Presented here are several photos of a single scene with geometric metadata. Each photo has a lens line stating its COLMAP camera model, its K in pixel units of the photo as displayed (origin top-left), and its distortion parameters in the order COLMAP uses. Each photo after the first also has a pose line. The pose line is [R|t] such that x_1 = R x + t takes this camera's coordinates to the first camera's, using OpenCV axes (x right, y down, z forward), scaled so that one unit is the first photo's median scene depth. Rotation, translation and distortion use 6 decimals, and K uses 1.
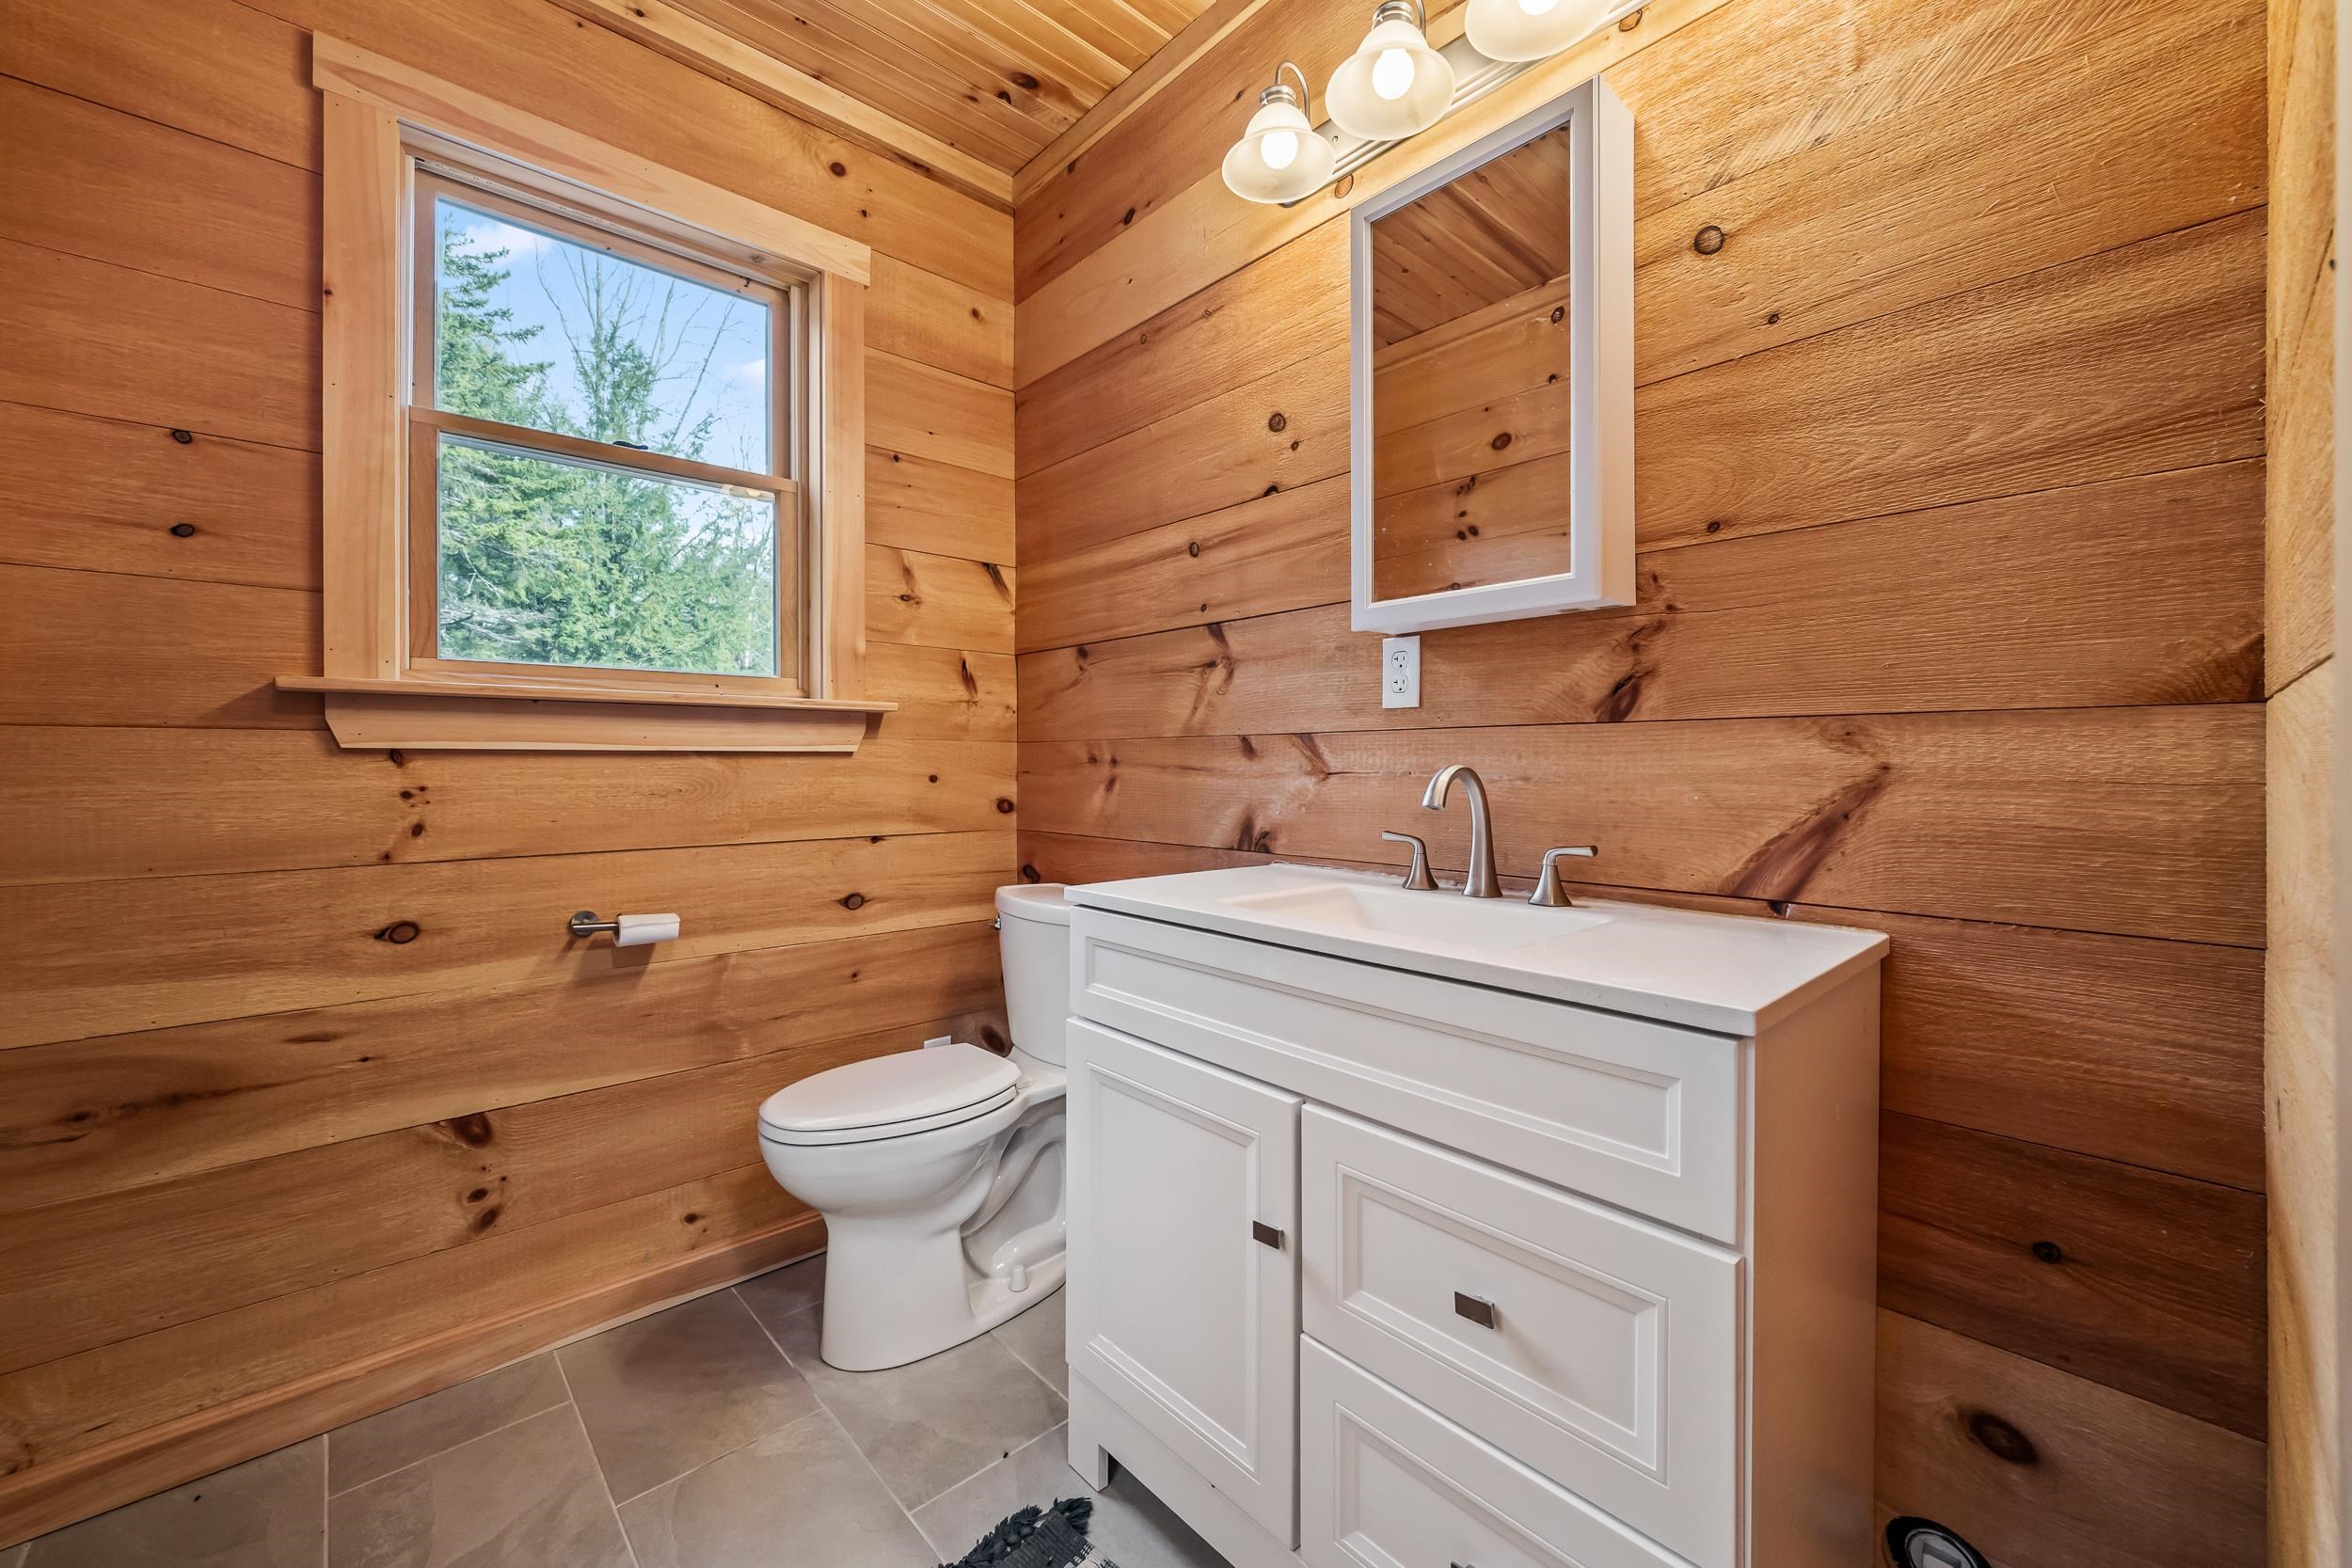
lens RADIAL K [[939.0, 0, 1182.0], [0, 939.0, 771.9], [0, 0, 1]] dist [-0.000649, 0.000584]
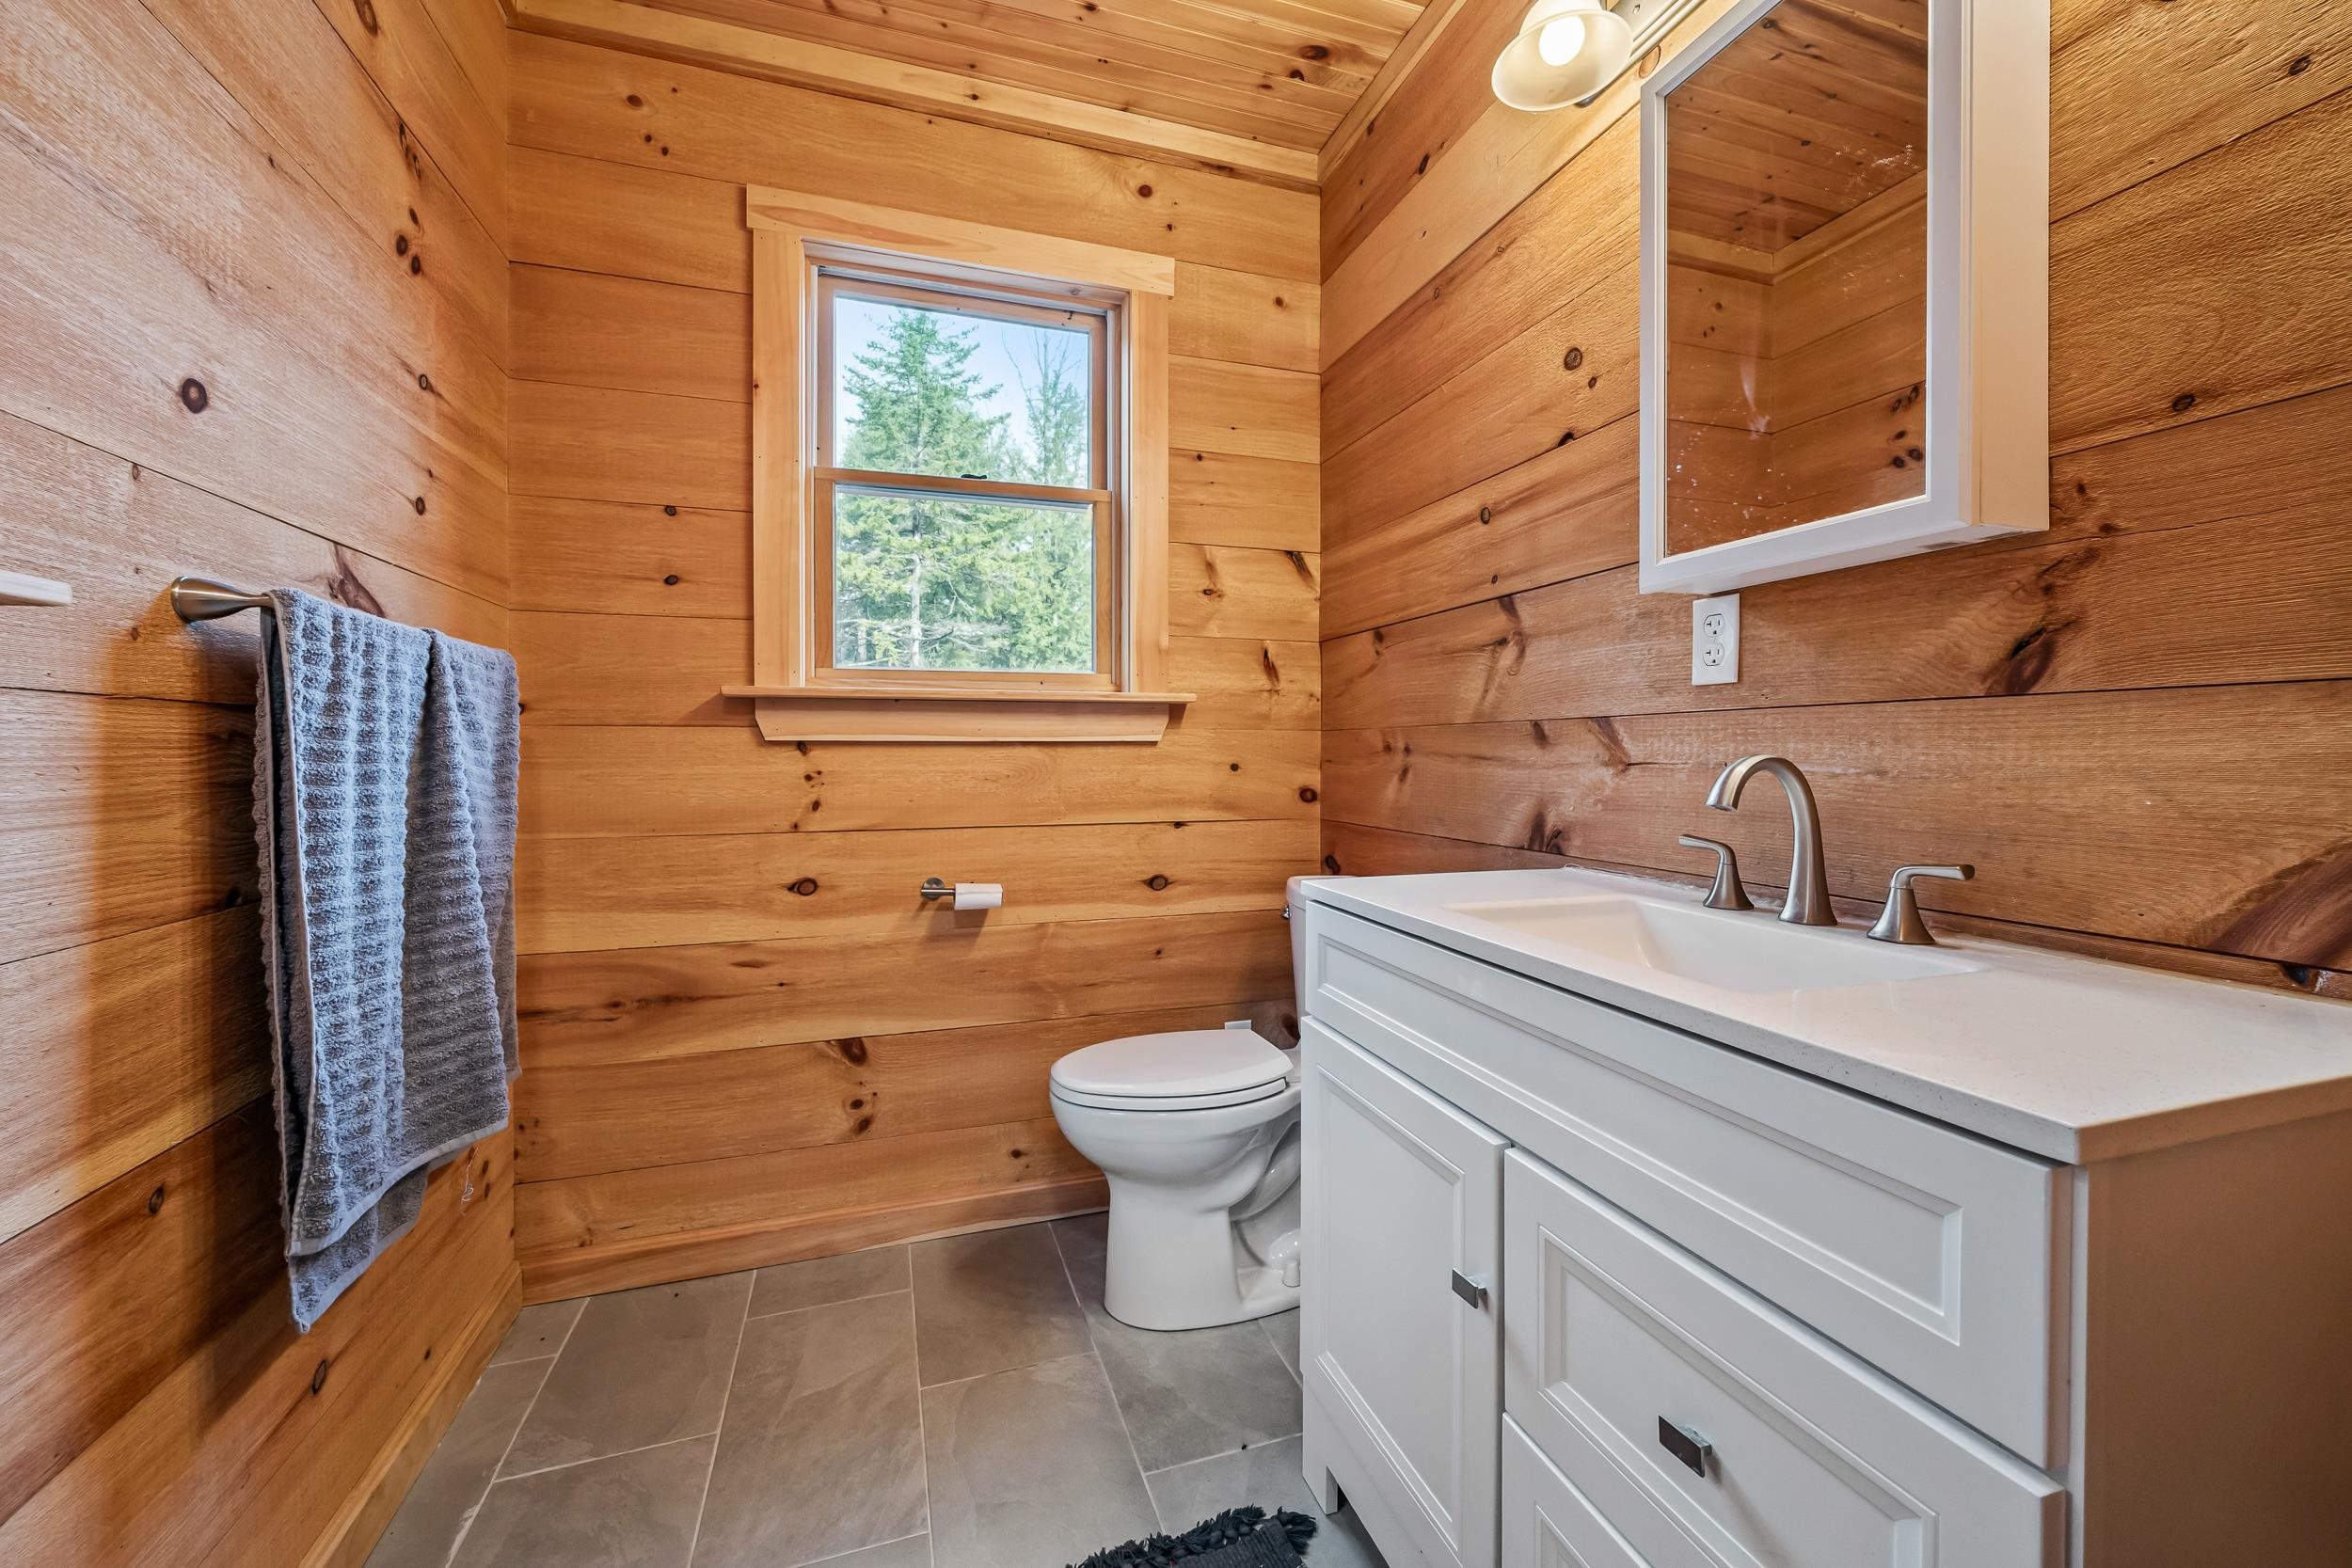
lens RADIAL K [[939.0, 0, 1182.3], [0, 939.0, 766.6], [0, 0, 1]] dist [-0.000649, 0.000584]
pose [[0.909924, 0.006223, -0.414729, 0.157929], [-0.003415, 0.999966, 0.007513, -0.001200], [0.414762, -0.005420, 0.909914, 0.069326]]
